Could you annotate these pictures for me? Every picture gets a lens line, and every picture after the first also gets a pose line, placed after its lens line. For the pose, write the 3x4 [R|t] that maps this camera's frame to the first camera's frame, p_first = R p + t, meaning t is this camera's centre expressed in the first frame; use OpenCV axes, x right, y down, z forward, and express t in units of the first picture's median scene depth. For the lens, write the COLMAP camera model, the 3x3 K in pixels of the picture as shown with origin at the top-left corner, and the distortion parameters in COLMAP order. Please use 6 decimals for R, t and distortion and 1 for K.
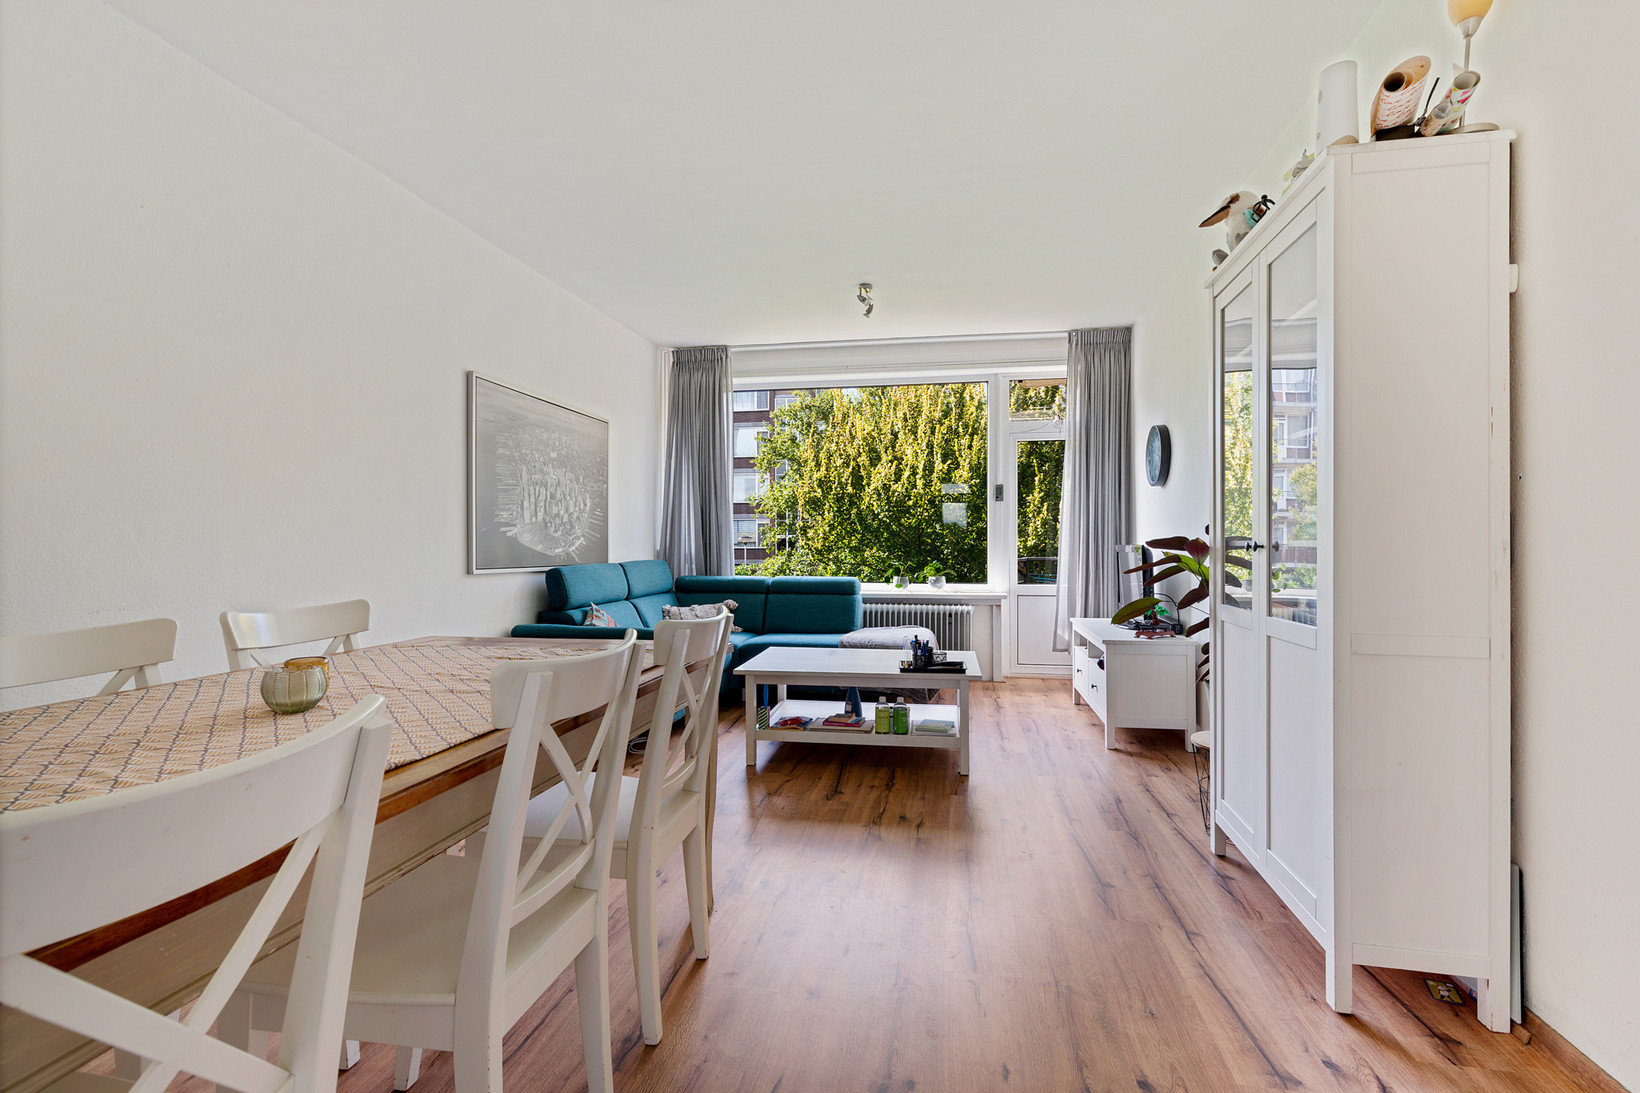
lens RADIAL K [[720.6, 0, 829.0], [0, 720.6, 543.8], [0, 0, 1]] dist [0.000755, 0.000089]
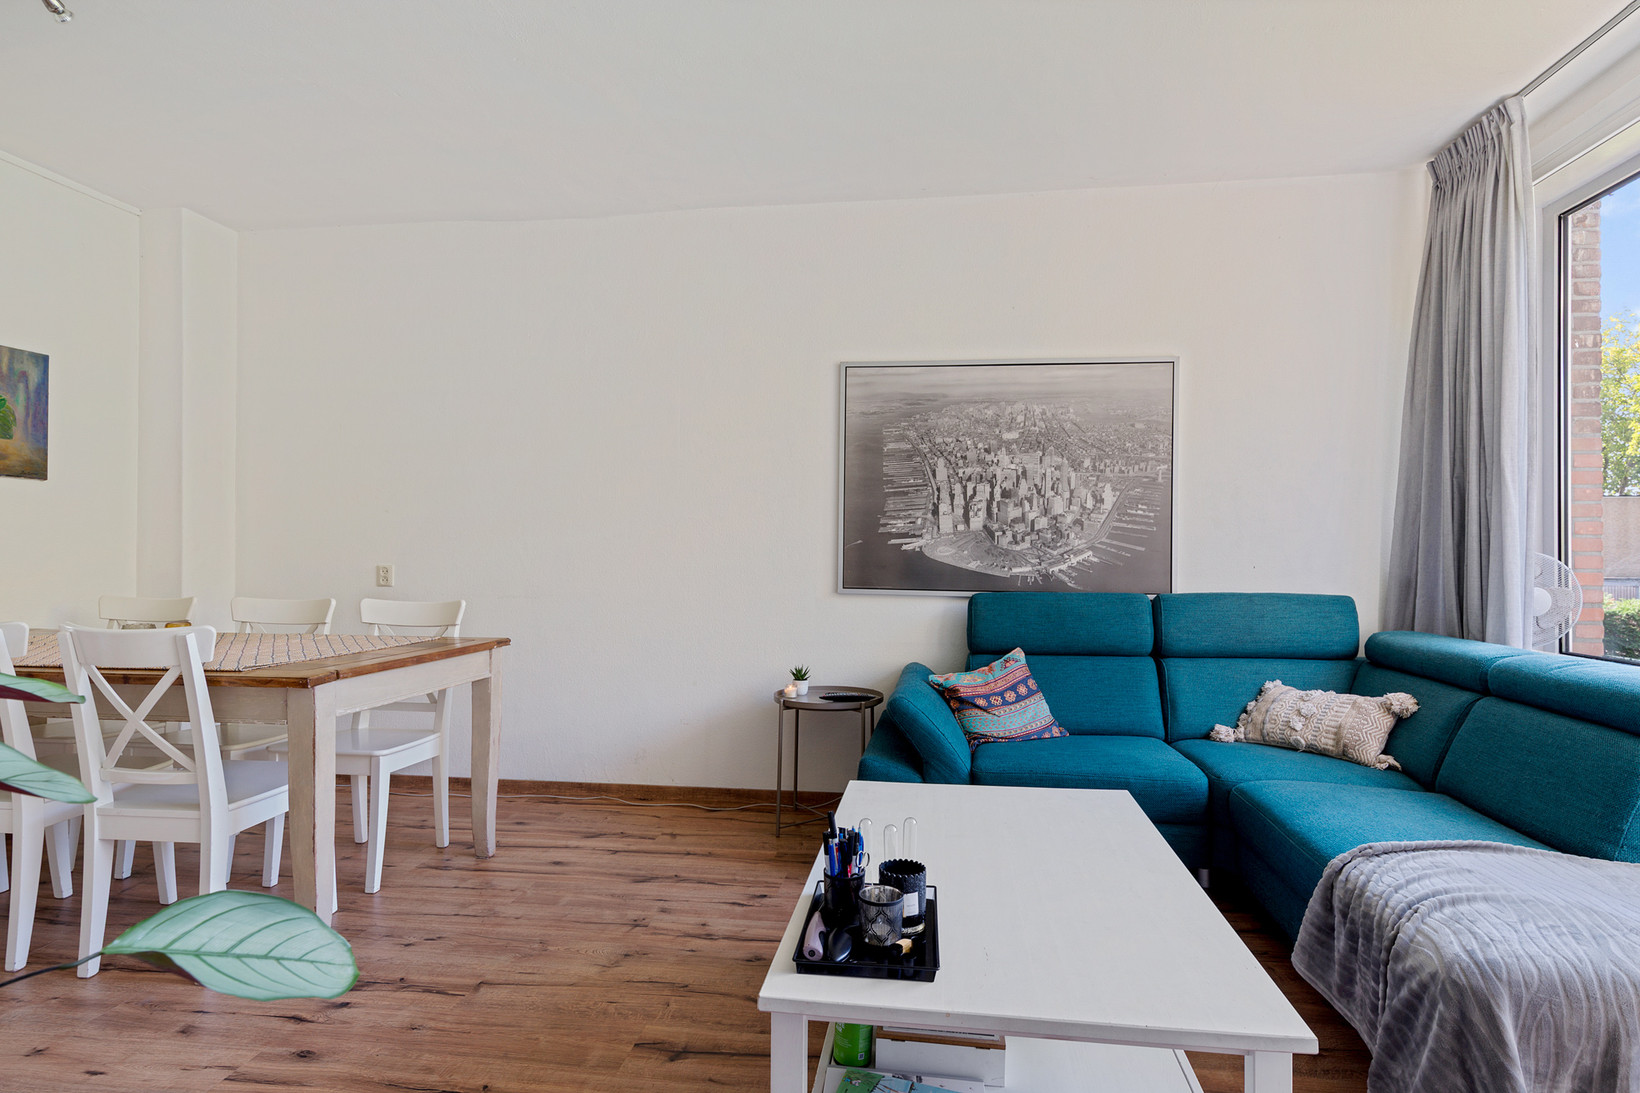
lens RADIAL K [[856.2, 0, 840.9], [0, 856.2, 547.0], [0, 0, 1]] dist [0.003029, 0.001327]
pose [[0.054555, -0.005473, -0.998496, 0.448339], [-0.008327, 0.999948, -0.005936, -0.006791], [0.998476, 0.008638, 0.054507, 0.777975]]
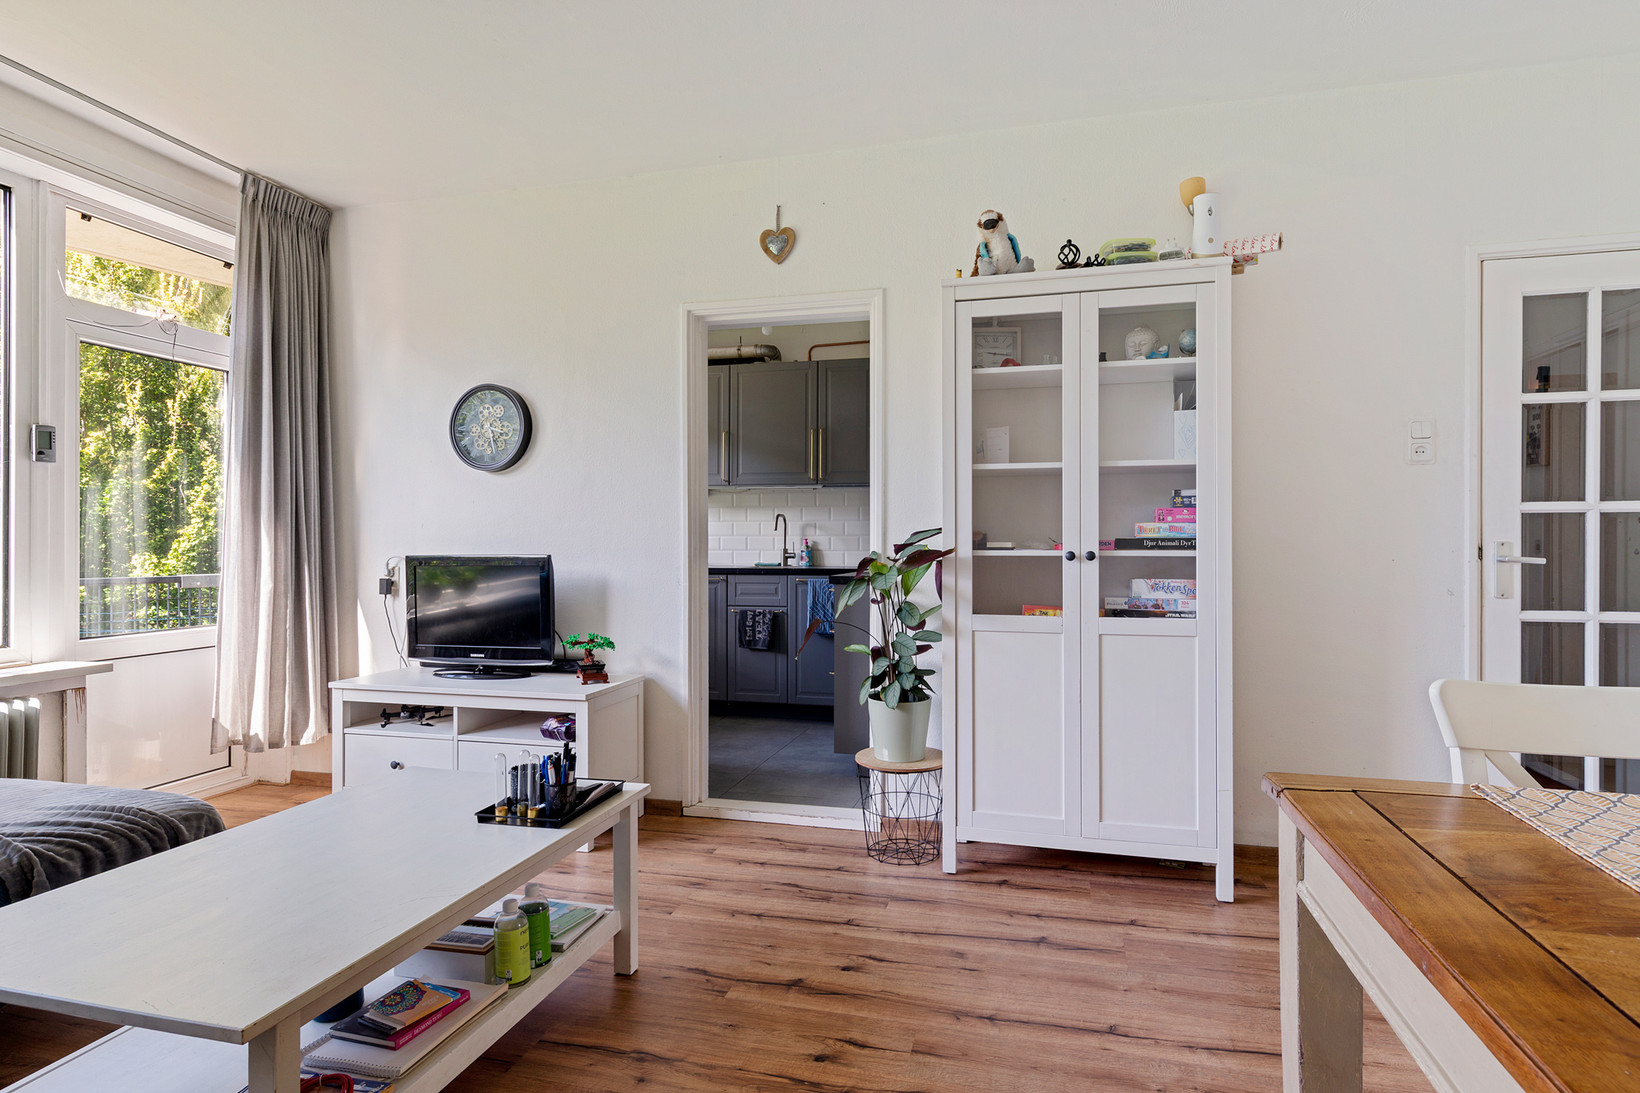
lens RADIAL K [[852.7, 0, 838.0], [0, 852.7, 544.0], [0, 0, 1]] dist [0.004441, 0.001108]
pose [[0.069907, 0.001737, 0.997552, -0.356457], [0.001874, 0.999996, -0.001872, -0.006234], [-0.997552, 0.002000, 0.069904, 0.616028]]
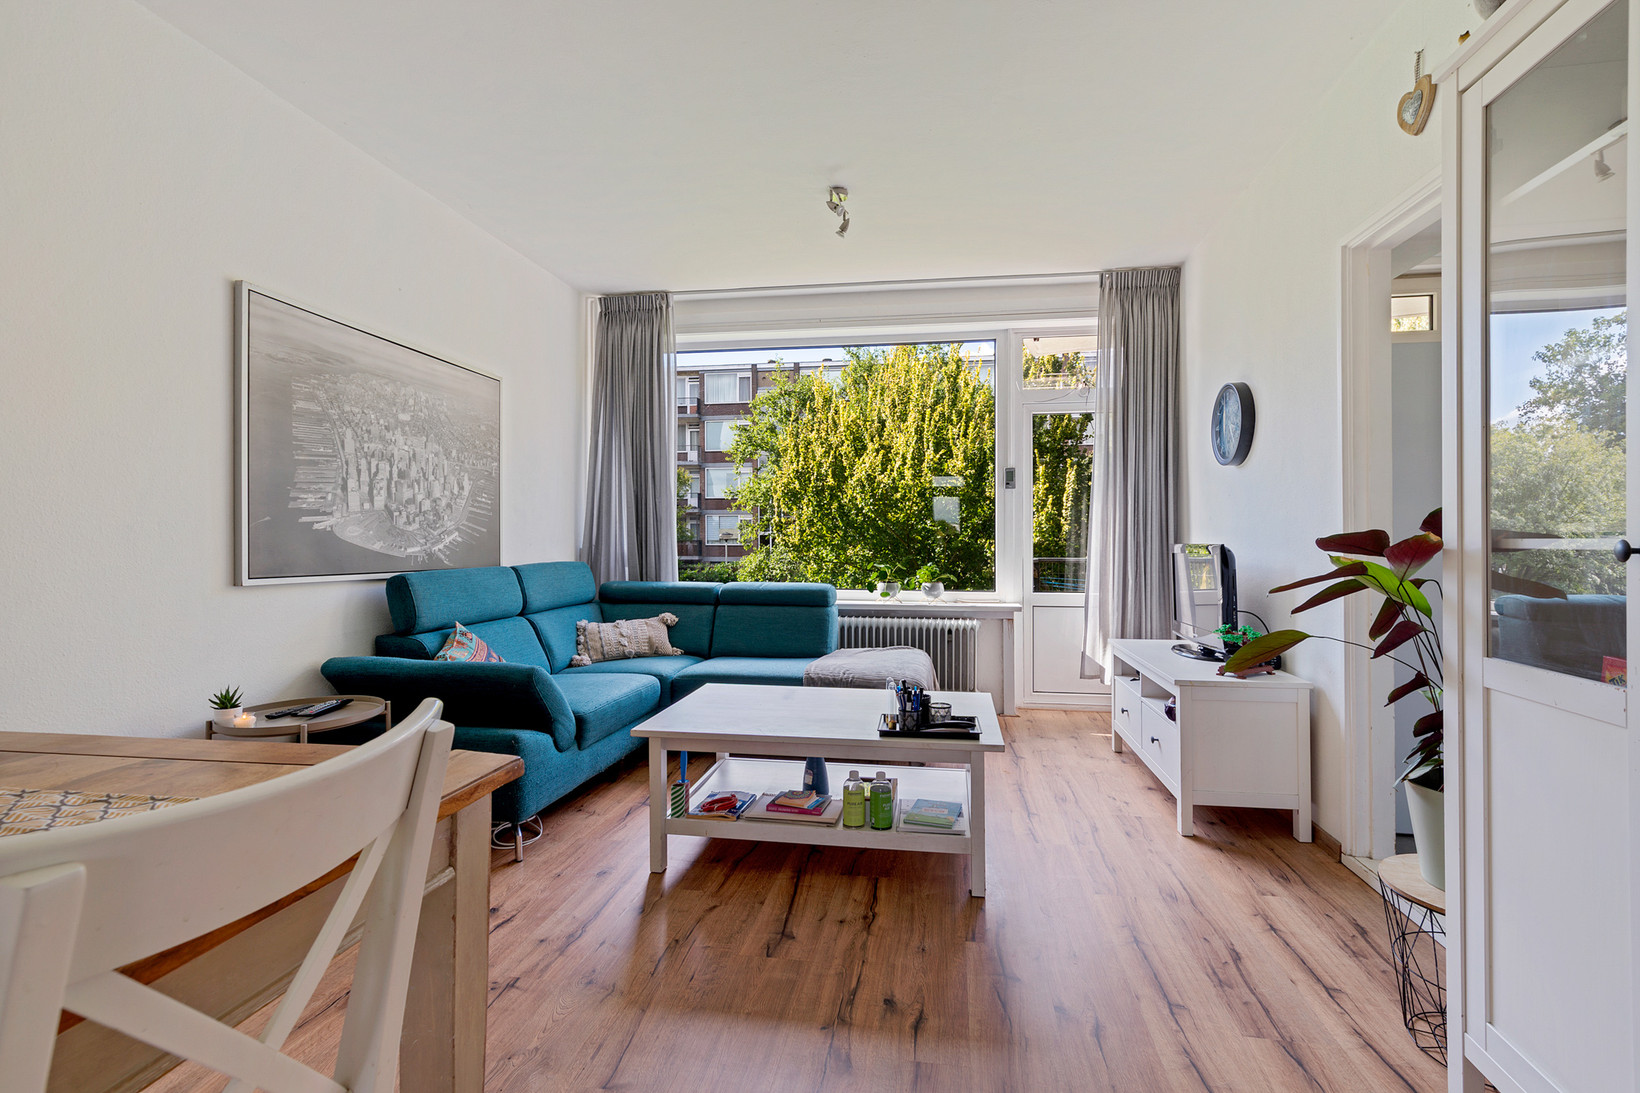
lens RADIAL K [[727.4, 0, 828.7], [0, 727.4, 543.6], [0, 0, 1]] dist [0.004805, 0.000614]
pose [[0.999827, 0.001586, 0.018510, 0.026647], [-0.001647, 0.999993, 0.003284, -0.000309], [-0.018504, -0.003314, 0.999823, 0.262954]]
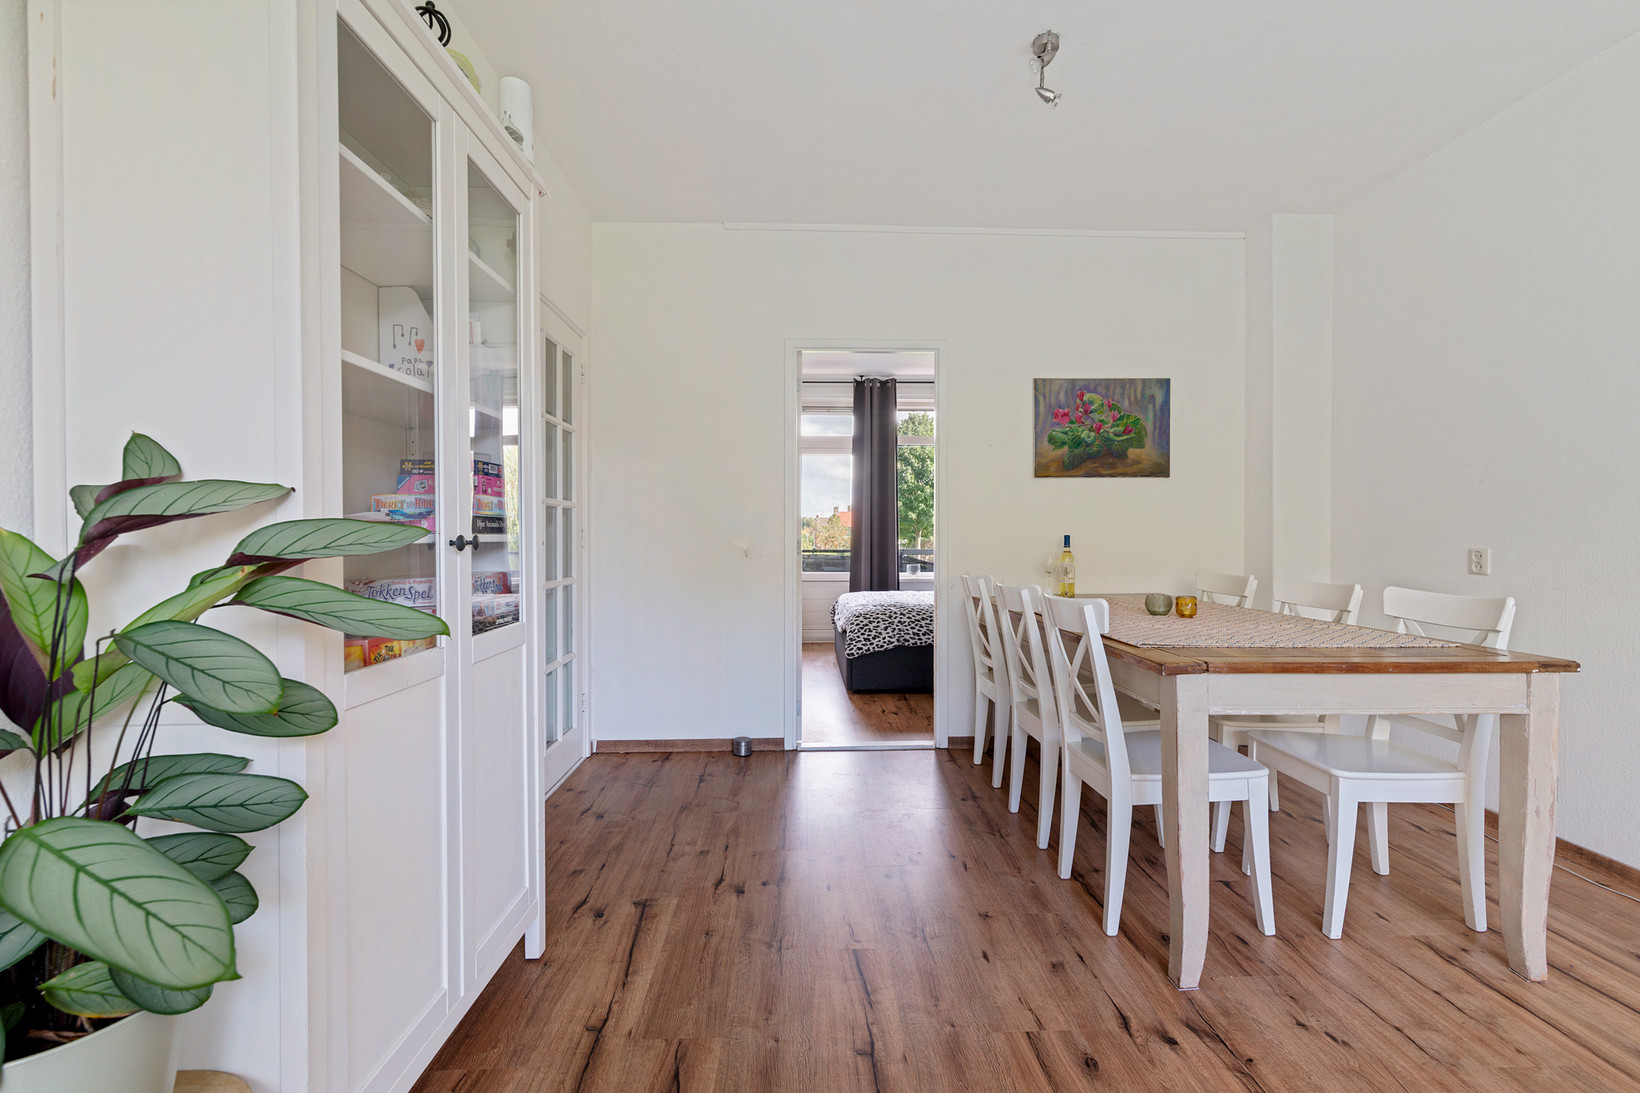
lens RADIAL K [[735.0, 0, 826.9], [0, 735.0, 542.5], [0, 0, 1]] dist [0.007138, 0.000875]
pose [[-0.976481, 0.004447, -0.215556, 0.195914], [0.001644, 0.999912, 0.013182, -0.002601], [0.215595, 0.012518, -0.976403, 0.845024]]
